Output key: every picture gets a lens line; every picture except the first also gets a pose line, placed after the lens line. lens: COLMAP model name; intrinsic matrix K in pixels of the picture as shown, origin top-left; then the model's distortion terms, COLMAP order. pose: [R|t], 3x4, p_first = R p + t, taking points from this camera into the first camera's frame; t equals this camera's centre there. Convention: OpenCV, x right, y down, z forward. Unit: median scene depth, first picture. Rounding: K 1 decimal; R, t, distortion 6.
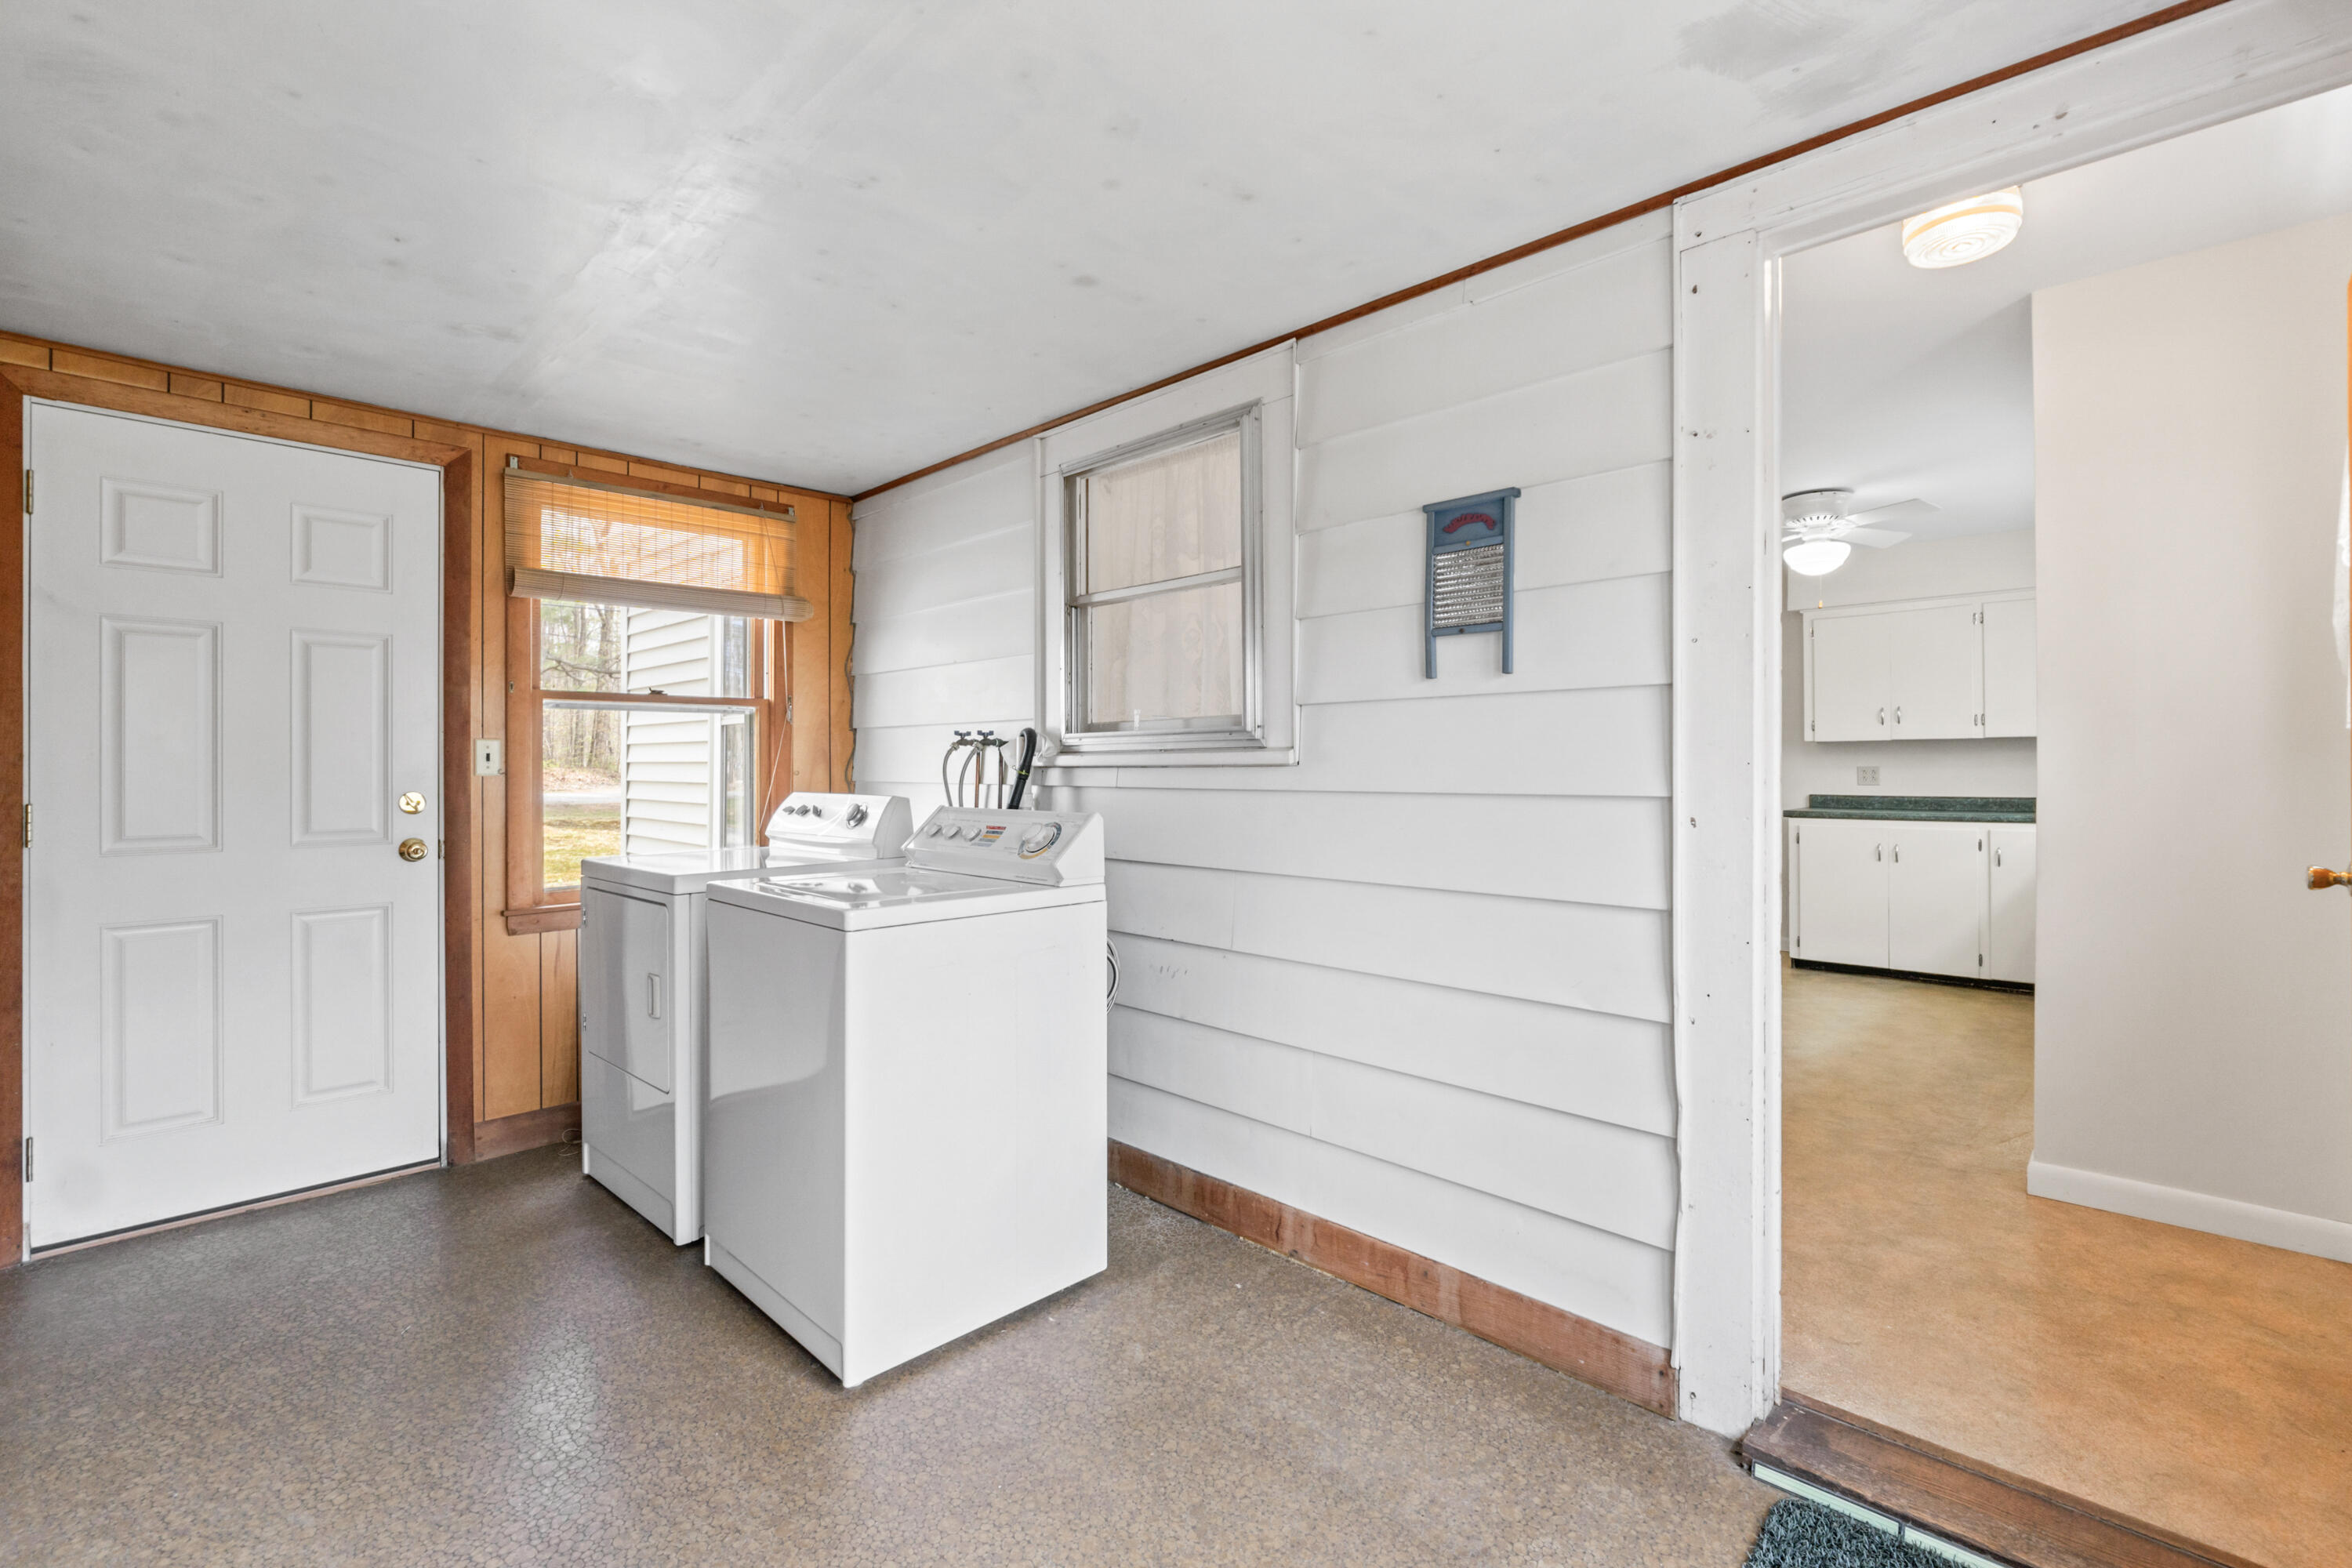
lens RADIAL K [[997.0, 0, 1190.7], [0, 997.0, 765.5], [0, 0, 1]] dist [-0.001023, 0.000056]
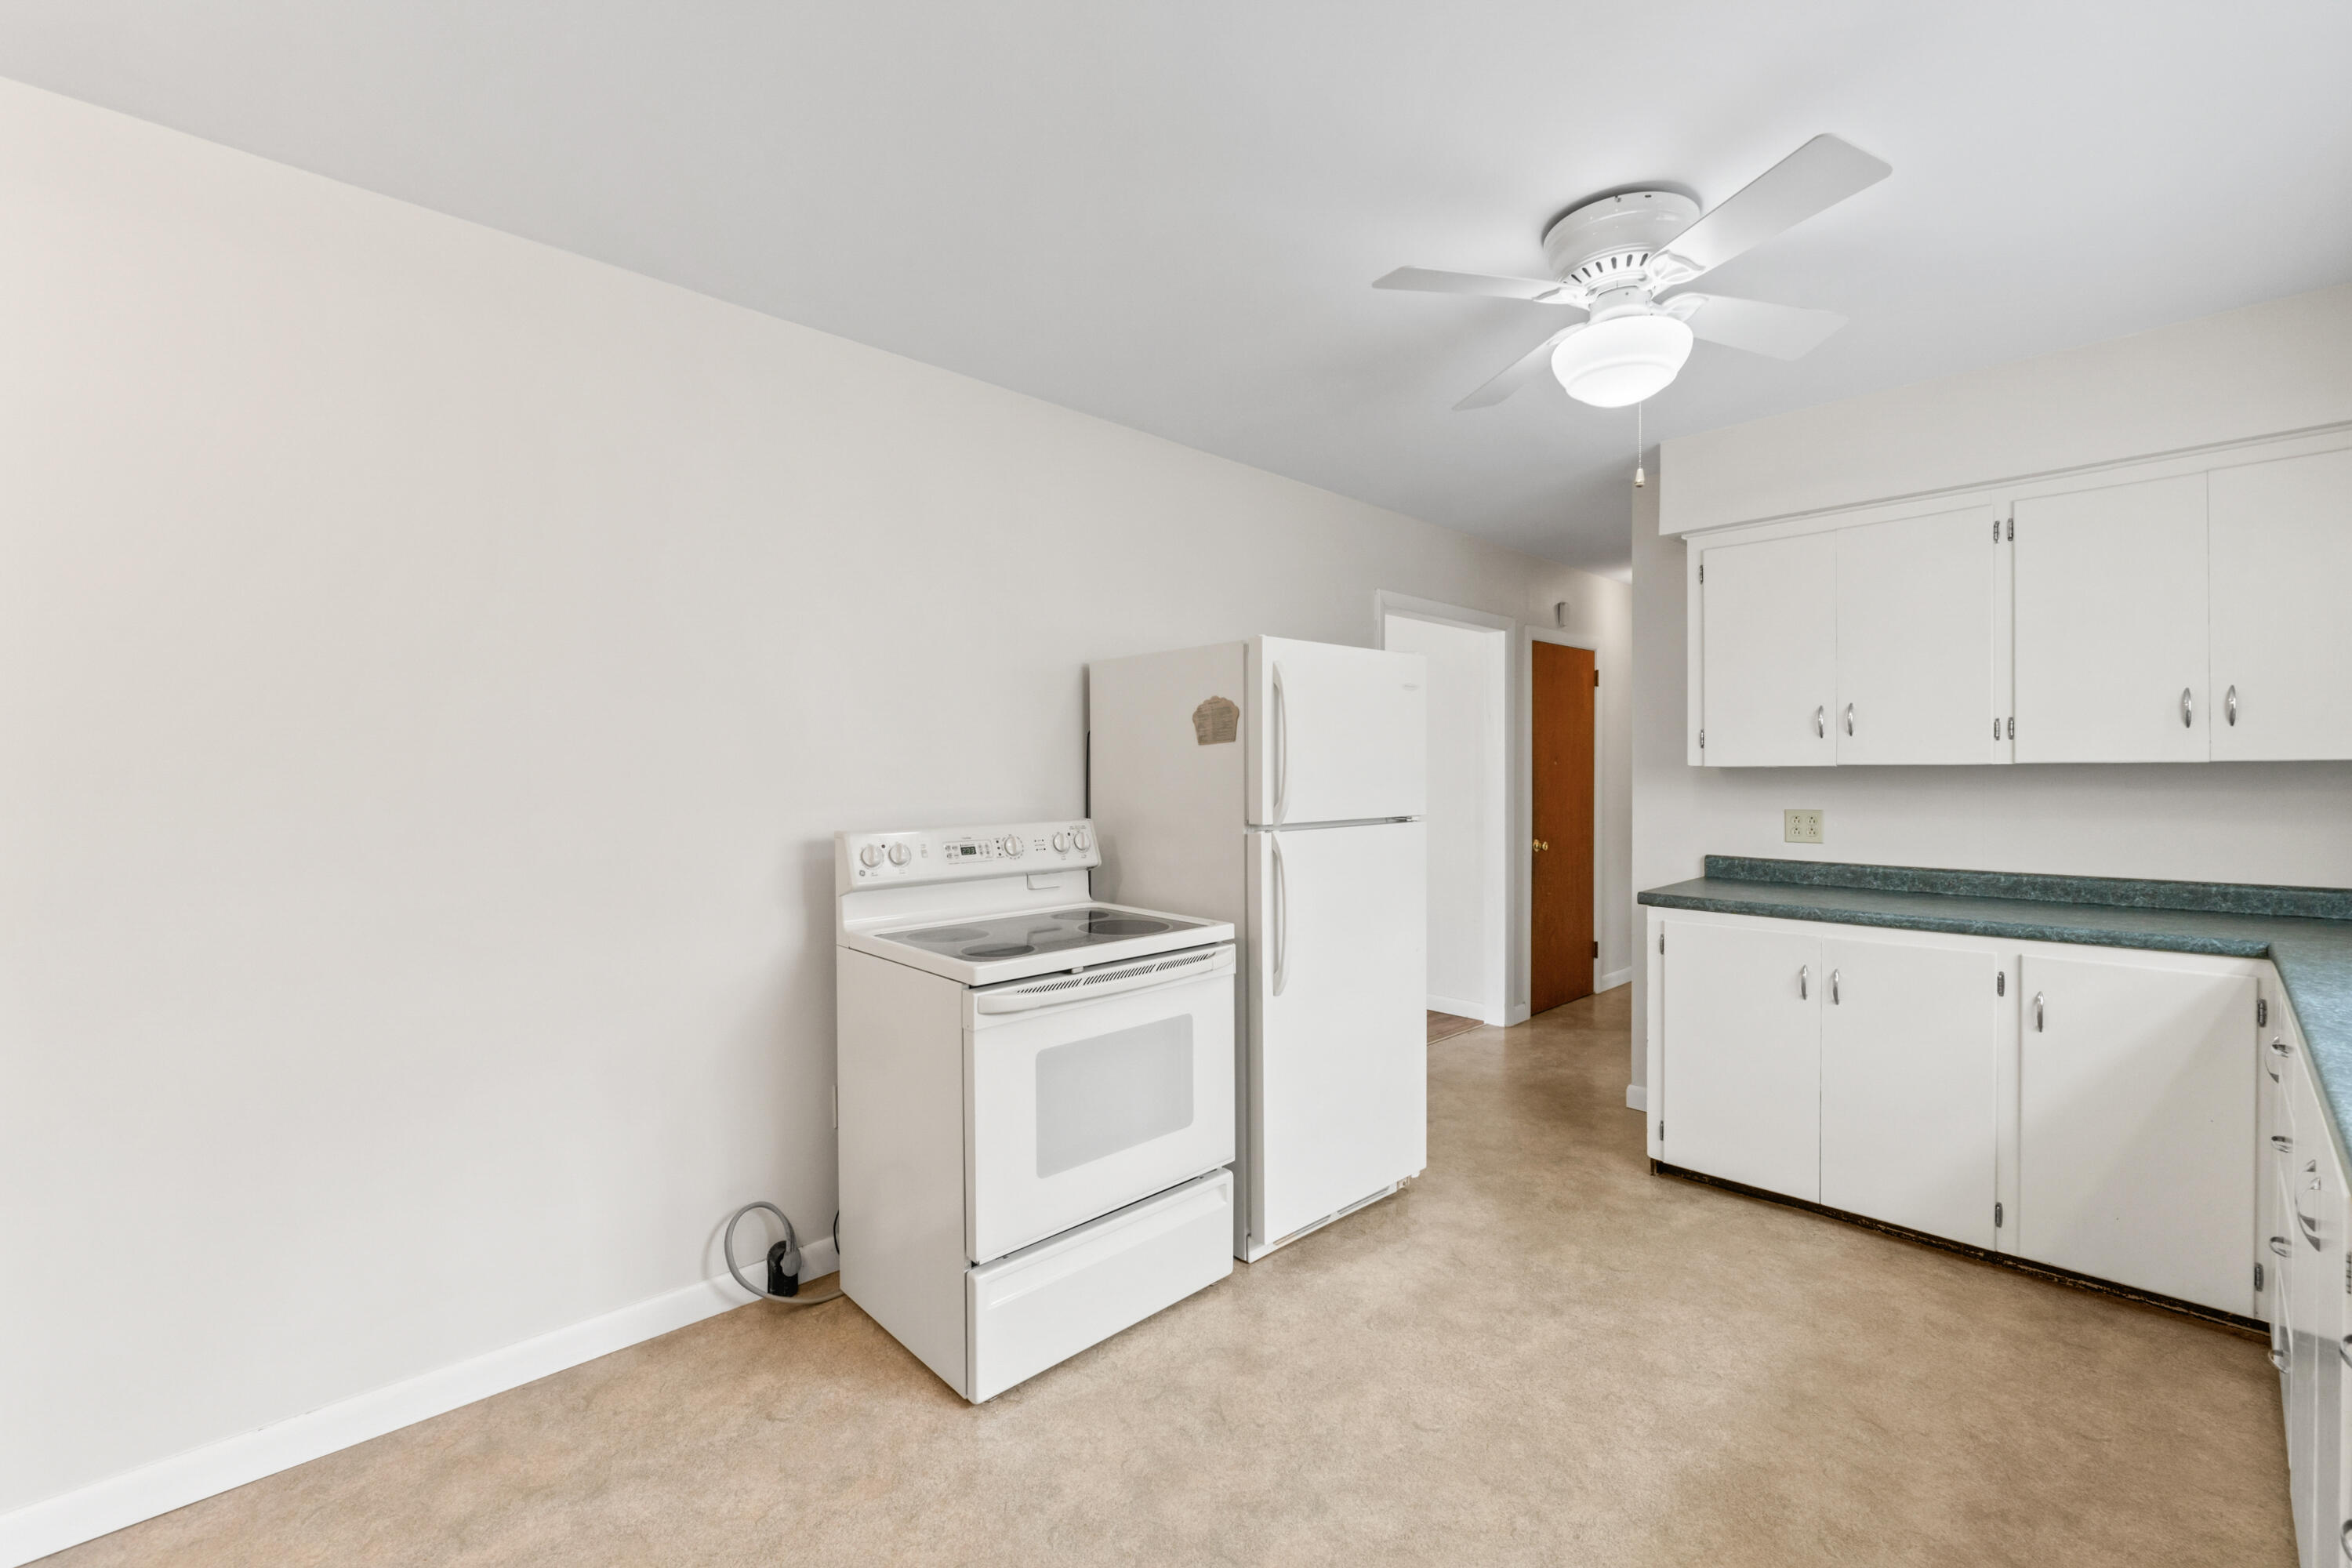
lens RADIAL K [[997.0, 0, 1161.7], [0, 997.0, 788.5], [0, 0, 1]] dist [-0.001023, 0.000056]
pose [[0.999074, -0.000545, -0.043019, 0.361038], [0.001317, 0.999839, 0.017915, -0.023348], [0.043002, -0.017955, 0.998914, 0.444954]]
